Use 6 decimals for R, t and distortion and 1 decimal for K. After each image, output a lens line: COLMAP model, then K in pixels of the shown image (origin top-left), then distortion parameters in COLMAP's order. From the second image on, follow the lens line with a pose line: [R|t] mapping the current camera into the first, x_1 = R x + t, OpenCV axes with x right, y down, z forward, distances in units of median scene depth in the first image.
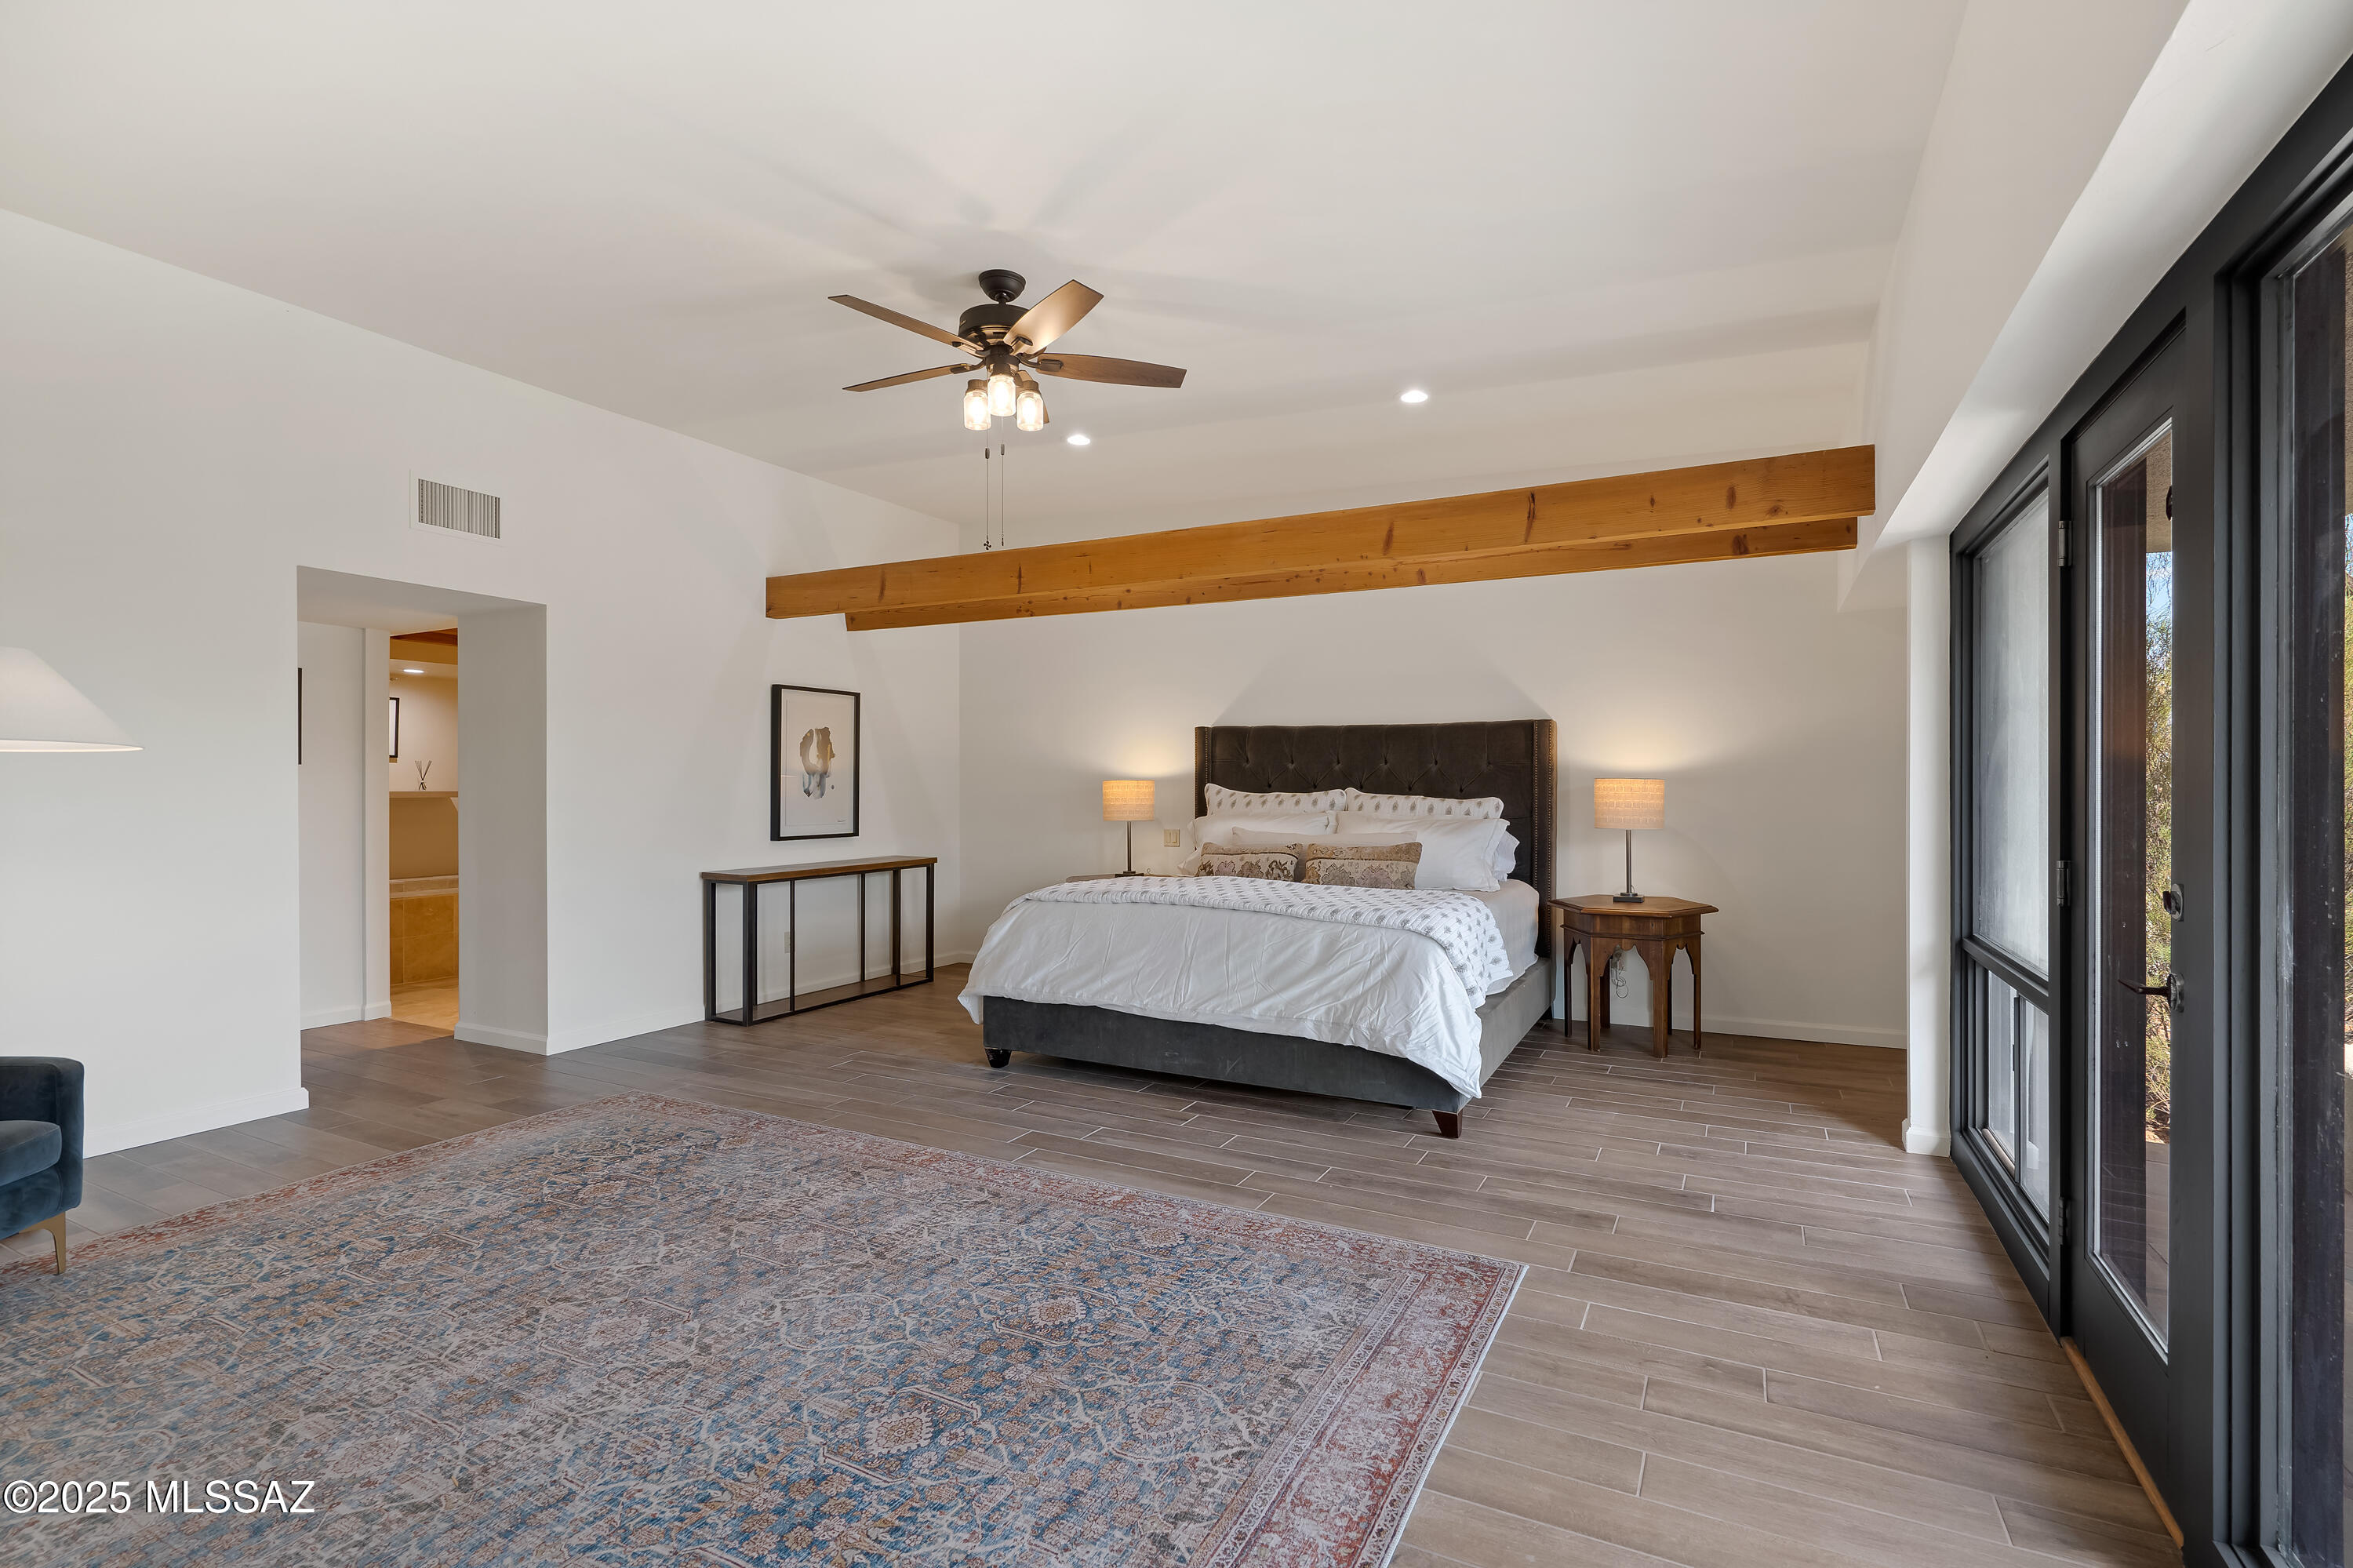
lens RADIAL K [[1095.9, 0, 1179.3], [0, 1095.9, 785.9], [0, 0, 1]] dist [-0.008219, 0.003561]
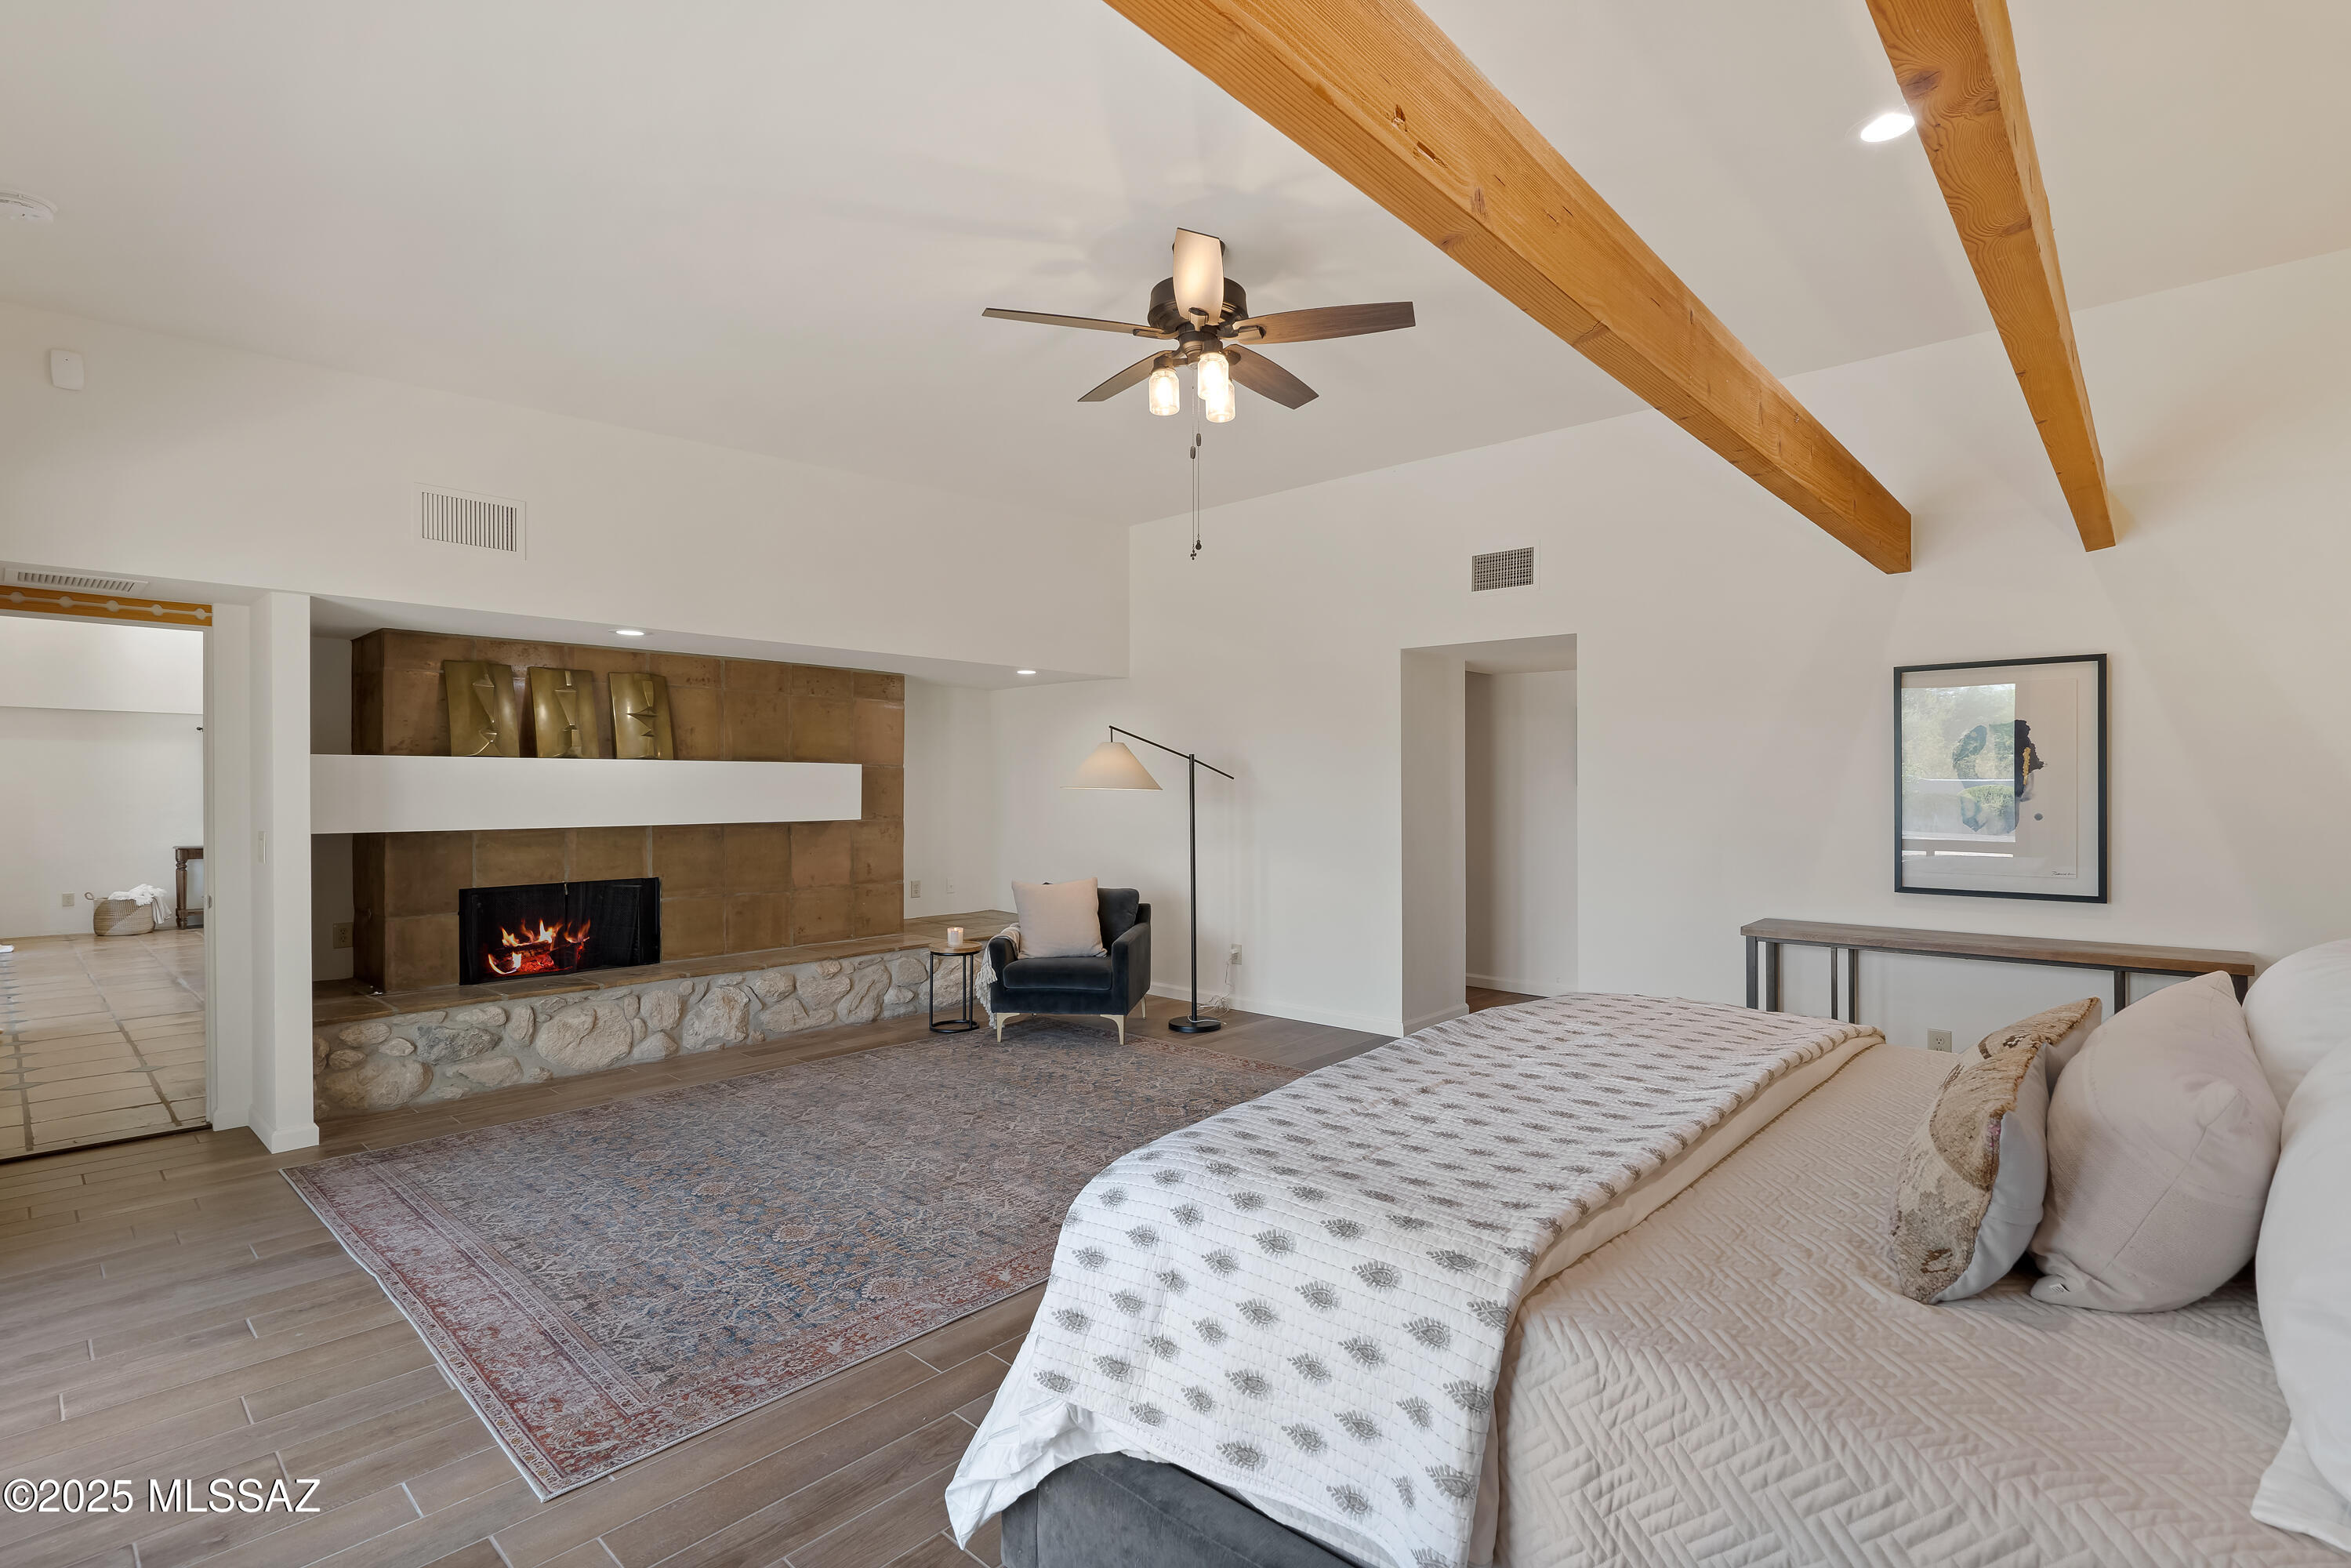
lens RADIAL K [[1094.9, 0, 1178.3], [0, 1094.9, 785.9], [0, 0, 1]] dist [-0.008219, 0.003561]
pose [[-0.262452, -0.000164, -0.964945, 0.920022], [0.001665, 0.999998, -0.000623, -0.038812], [0.964944, -0.001770, -0.262451, 1.617632]]
